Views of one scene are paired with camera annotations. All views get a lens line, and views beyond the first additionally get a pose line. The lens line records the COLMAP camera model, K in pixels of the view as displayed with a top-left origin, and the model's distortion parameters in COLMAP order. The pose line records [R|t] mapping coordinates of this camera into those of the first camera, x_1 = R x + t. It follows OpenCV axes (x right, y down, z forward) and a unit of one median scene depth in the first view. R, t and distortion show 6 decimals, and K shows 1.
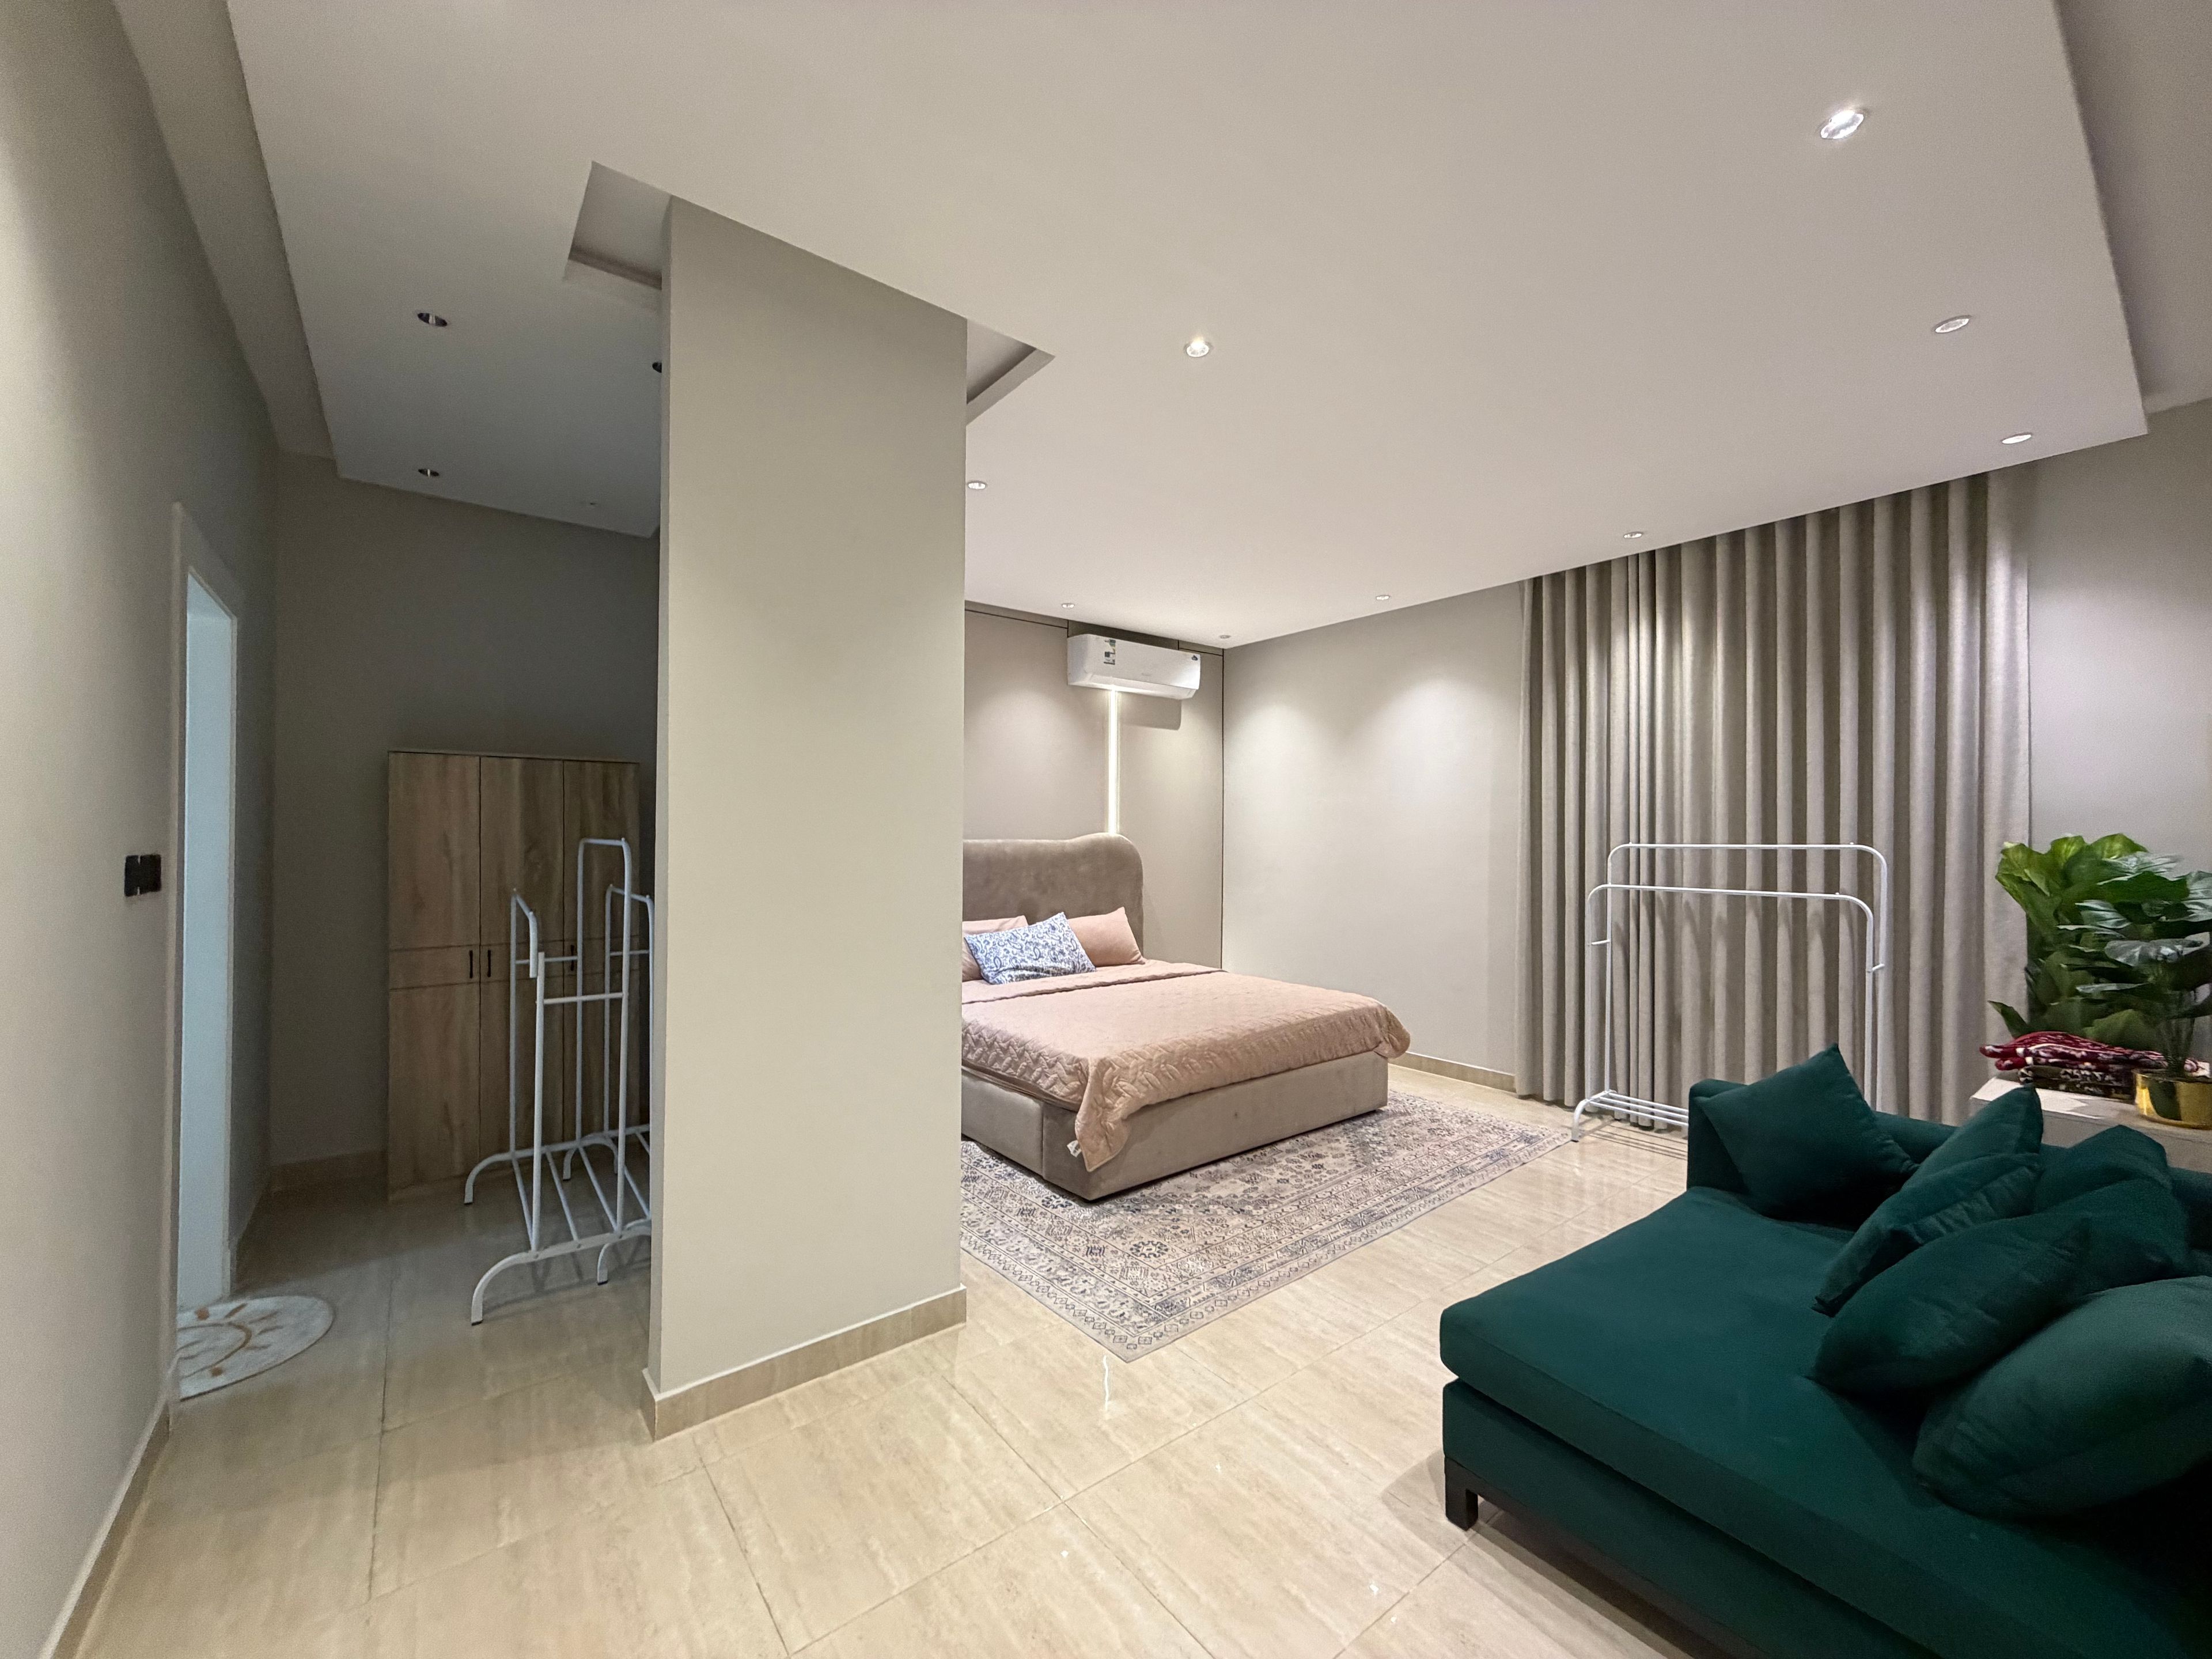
lens RADIAL K [[883.8, 0, 1102.9], [0, 883.8, 830.8], [0, 0, 1]] dist [-0.003949, 0.001393]
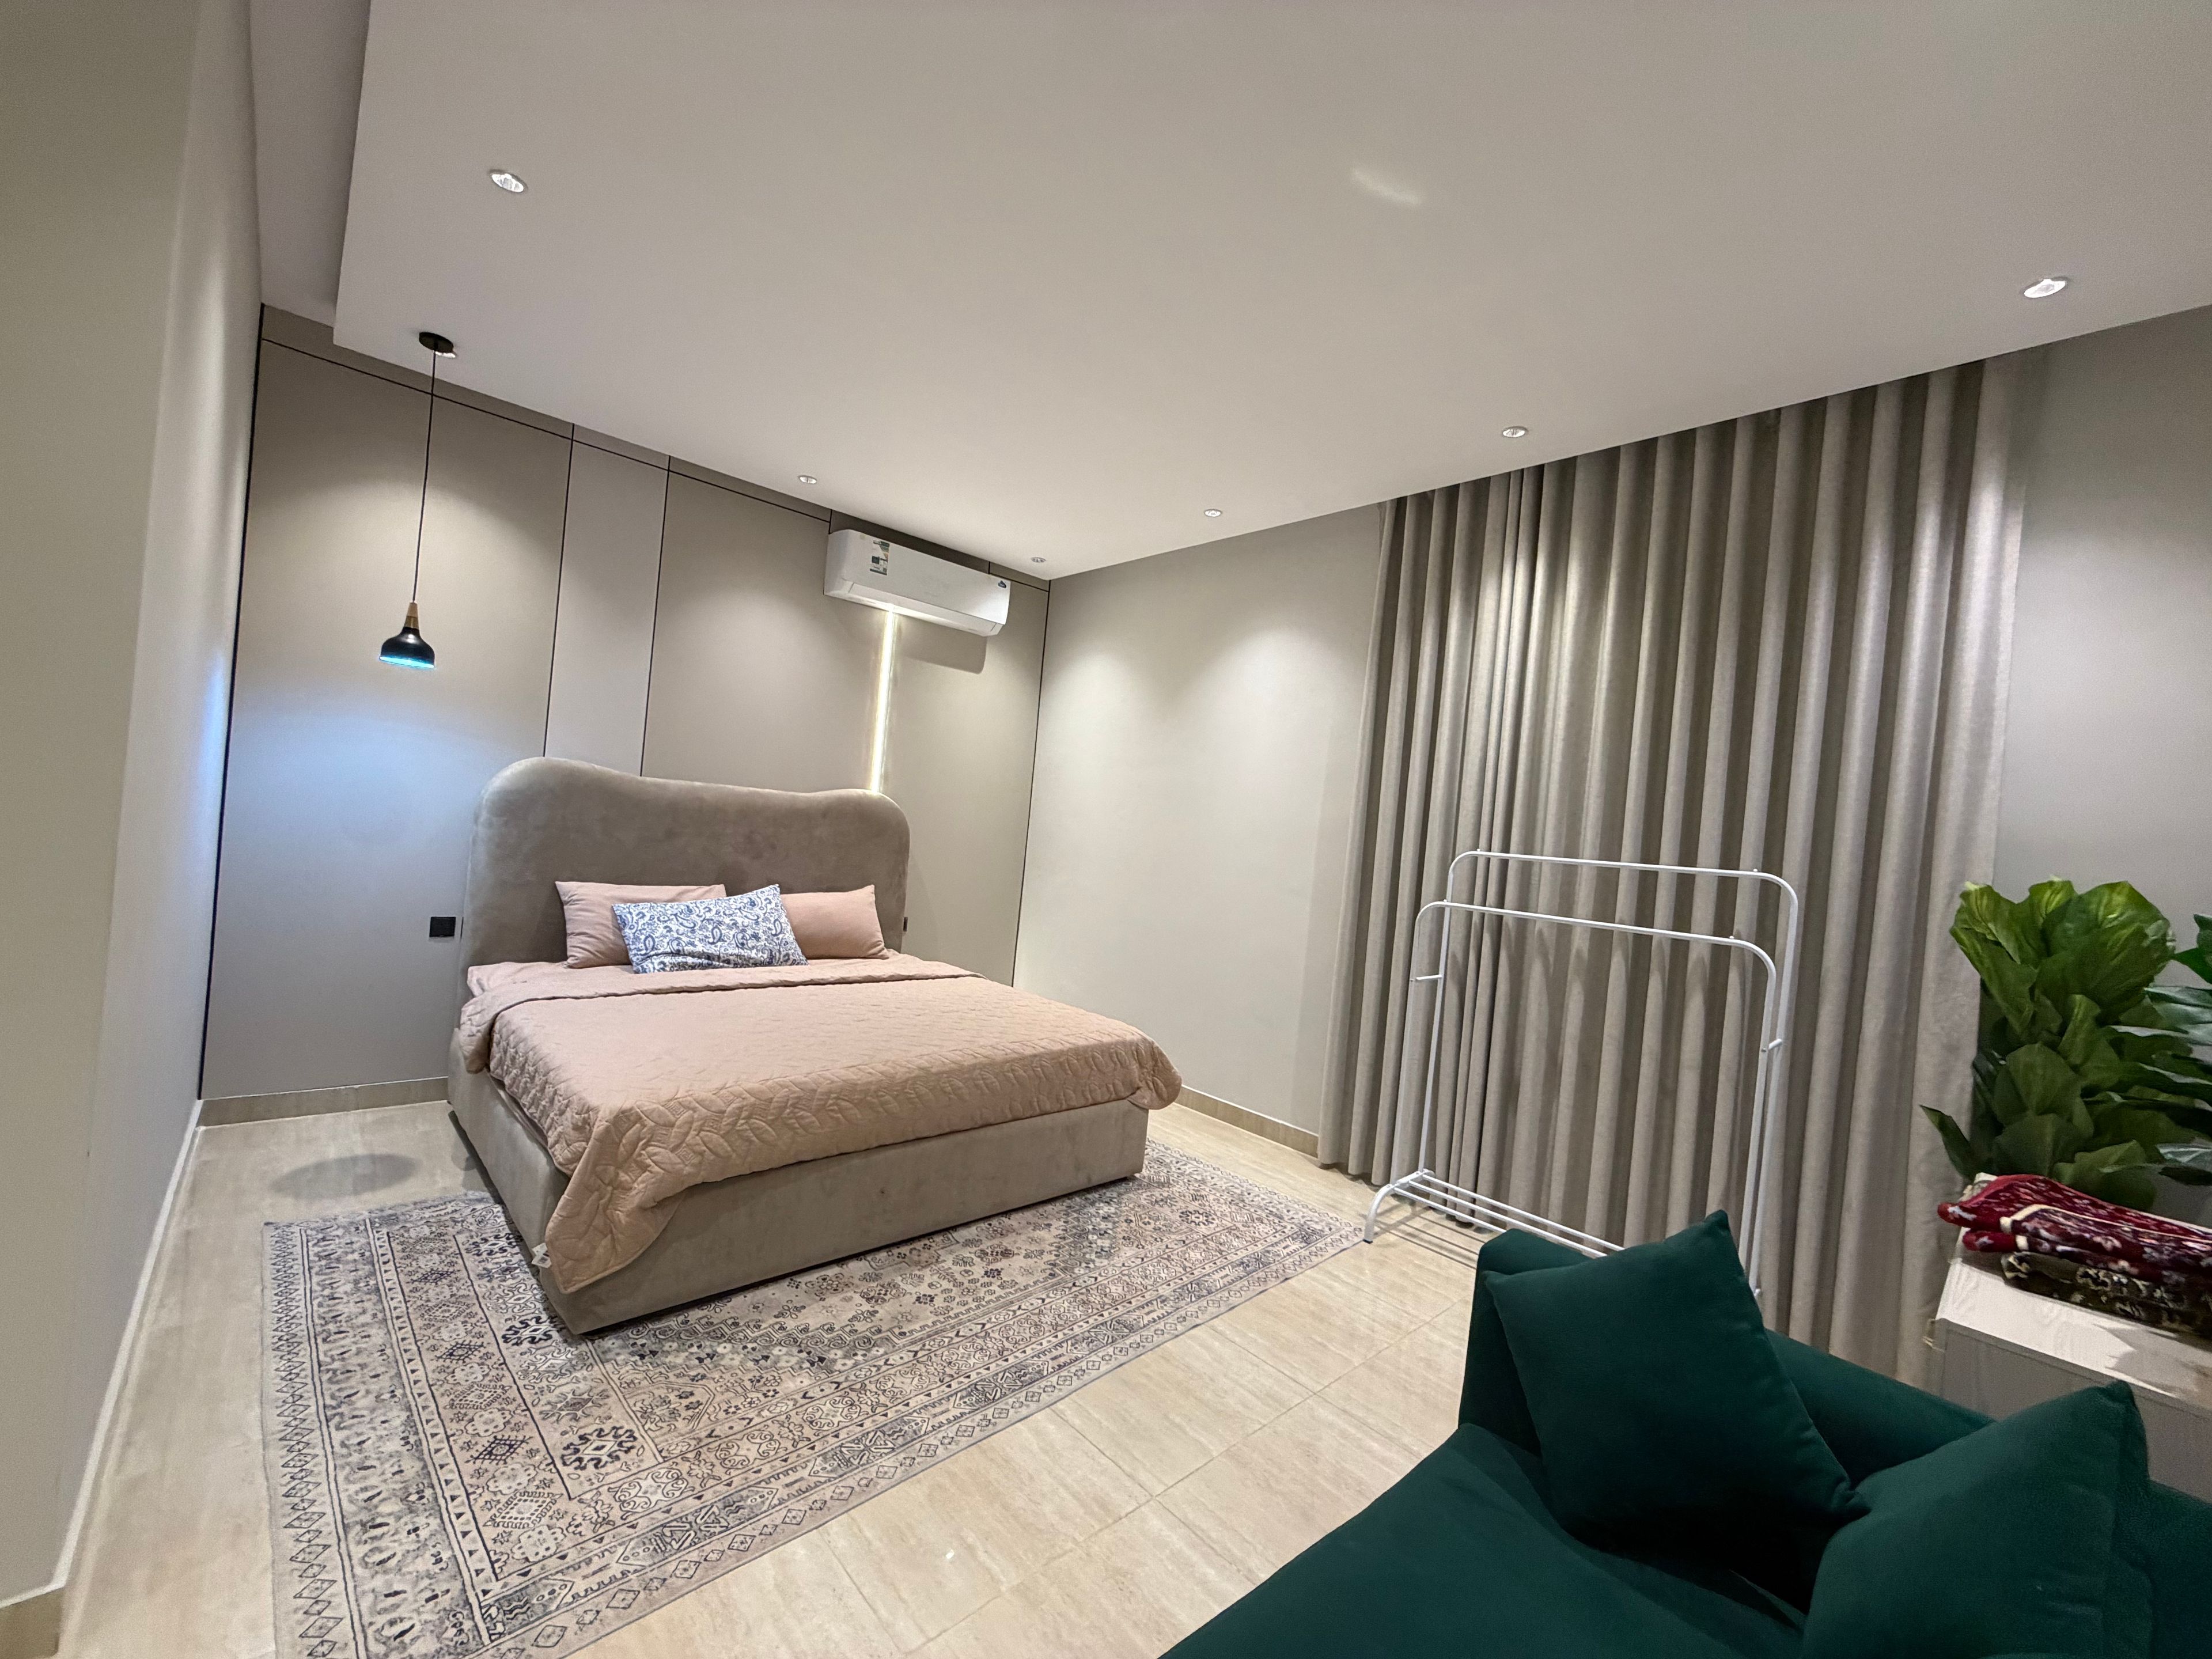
lens RADIAL K [[883.8, 0, 1108.6], [0, 883.8, 830.6], [0, 0, 1]] dist [-0.003949, 0.001393]
pose [[0.992171, 0.086560, 0.090025, 0.232457], [-0.087479, 0.996146, 0.006306, 0.022279], [-0.089133, -0.014132, 0.995920, 0.298587]]
